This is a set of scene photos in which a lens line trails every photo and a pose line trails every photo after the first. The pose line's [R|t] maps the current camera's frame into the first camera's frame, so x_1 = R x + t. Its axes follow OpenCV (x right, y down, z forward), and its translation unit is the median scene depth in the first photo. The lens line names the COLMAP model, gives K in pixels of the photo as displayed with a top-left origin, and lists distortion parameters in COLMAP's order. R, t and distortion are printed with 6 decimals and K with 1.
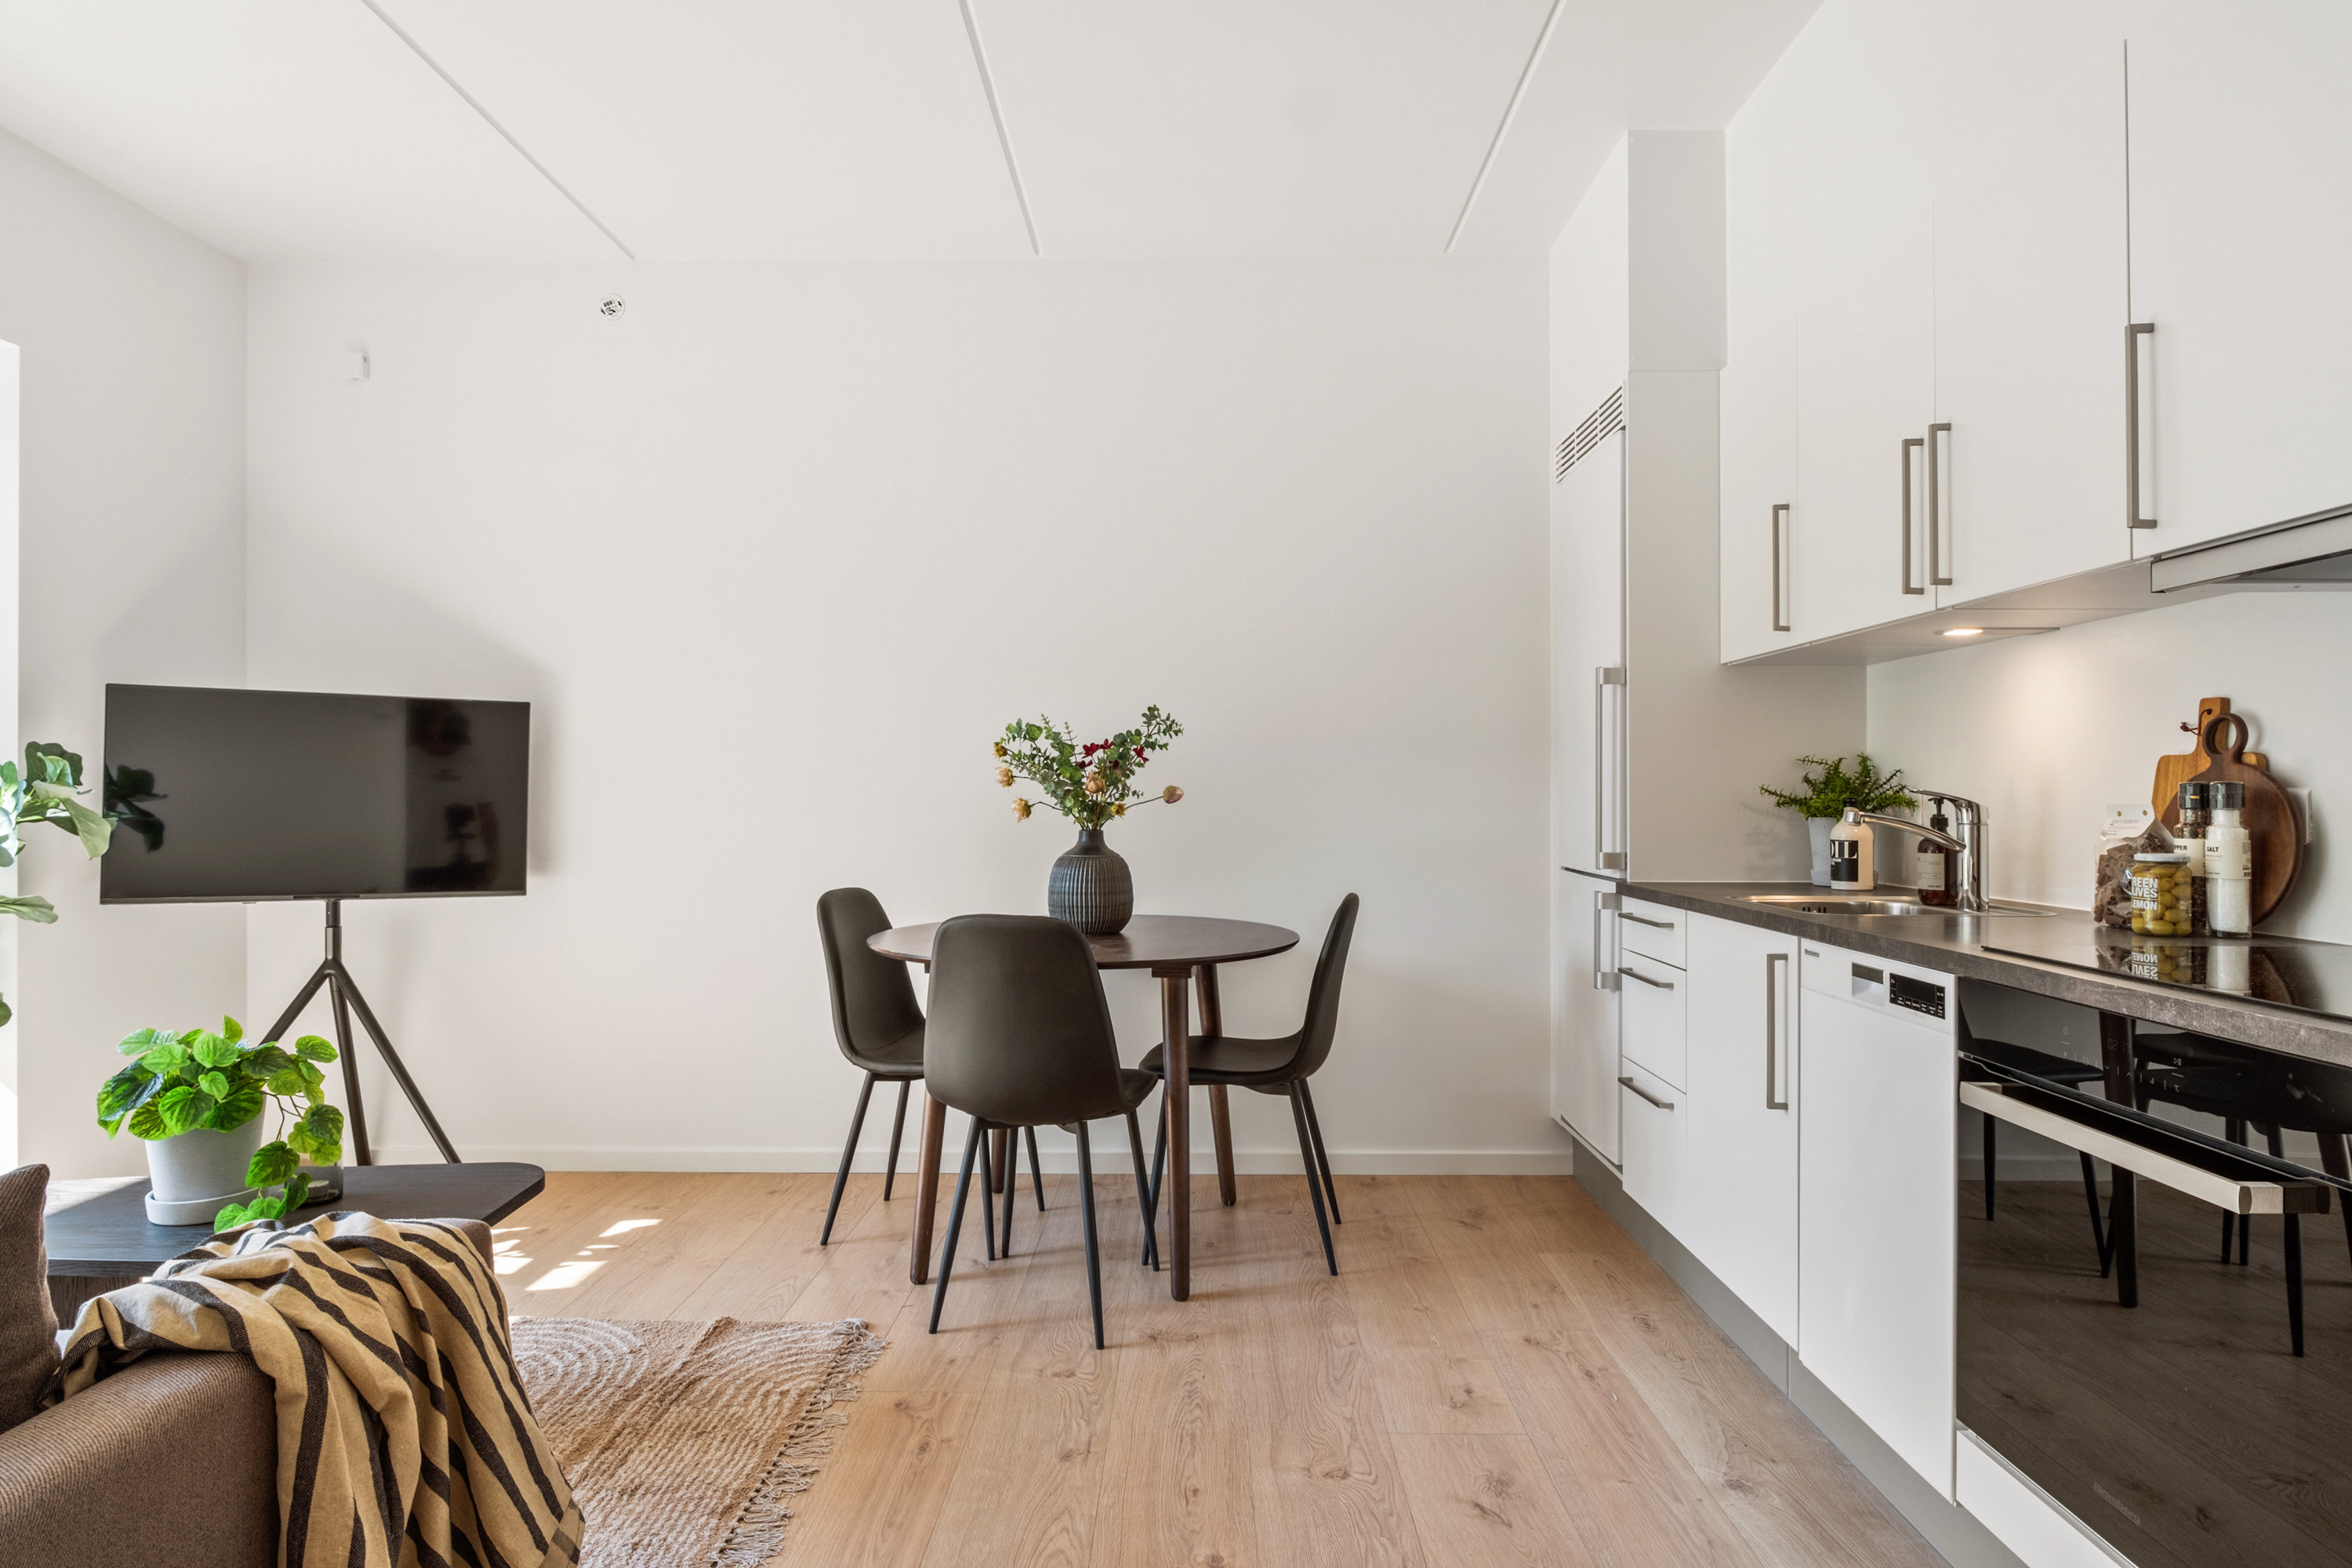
lens RADIAL K [[1270.3, 0, 1168.5], [0, 1270.3, 785.8], [0, 0, 1]] dist [0.001079, -0.000141]
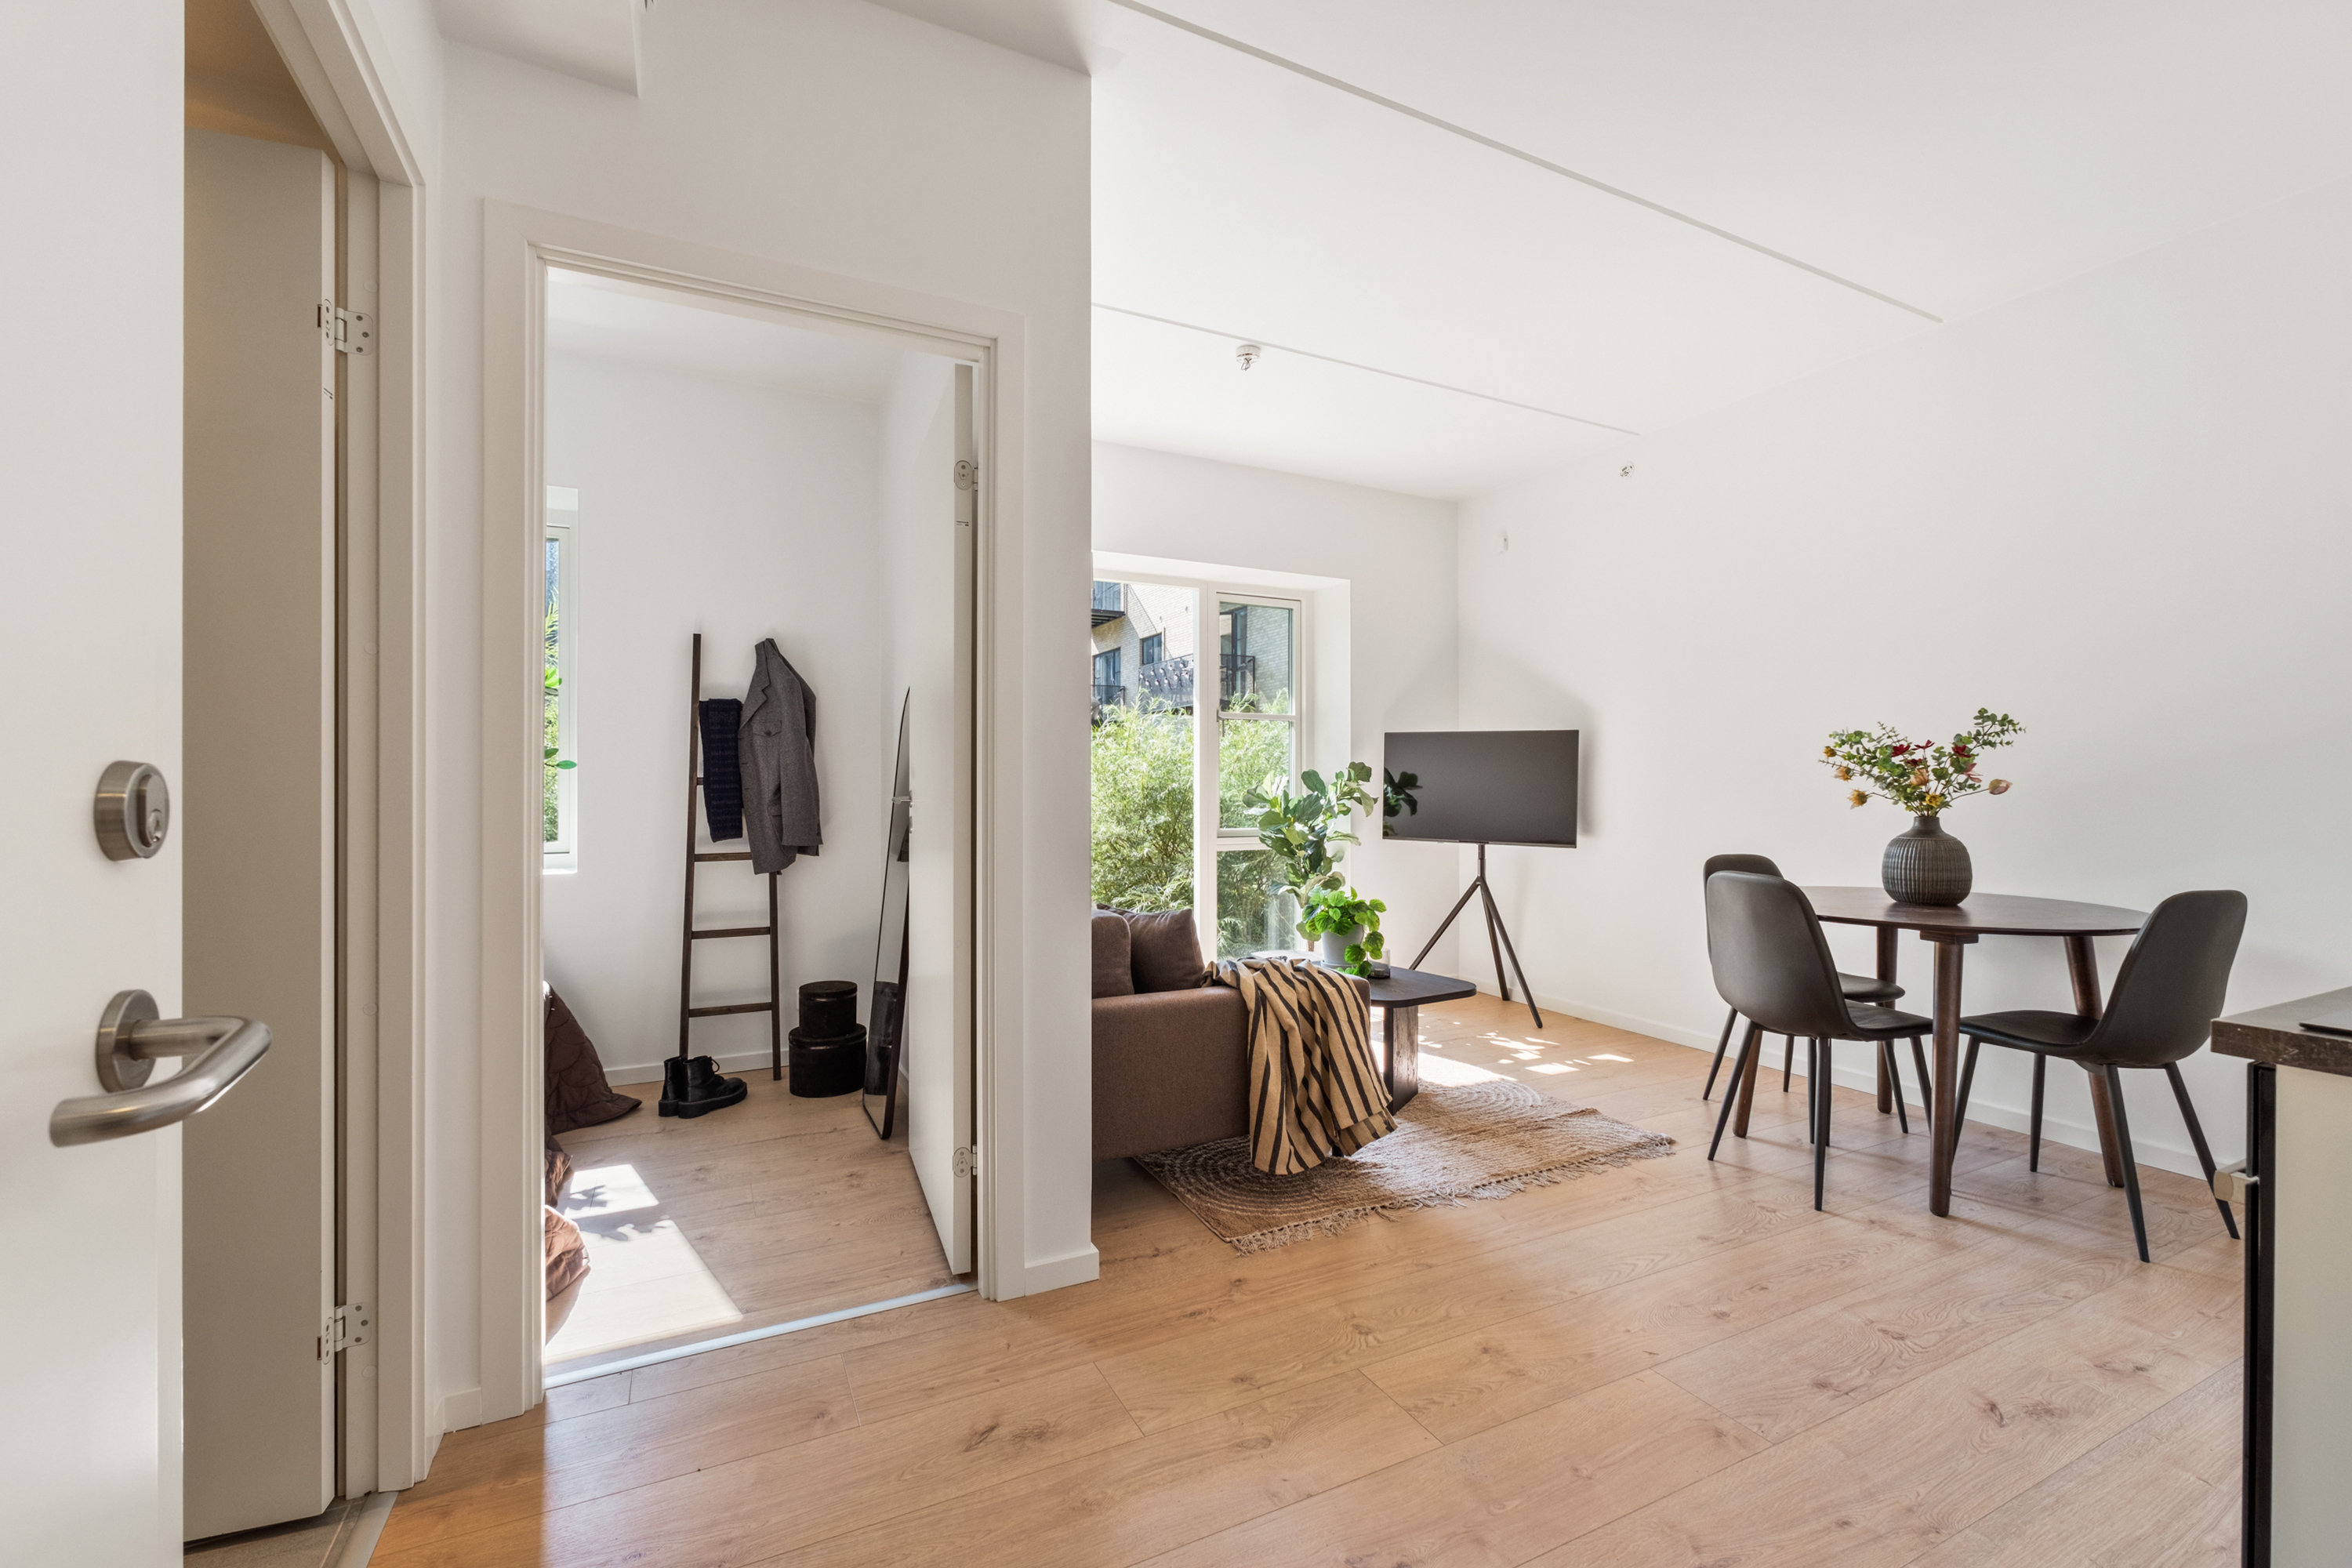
lens RADIAL K [[965.2, 0, 1176.3], [0, 965.2, 788.2], [0, 0, 1]] dist [-0.010842, 0.000032]
pose [[0.461057, 0.002006, -0.887368, 0.448873], [0.005214, 0.999974, 0.004970, 0.000243], [0.887355, -0.006918, 0.461034, -0.033050]]
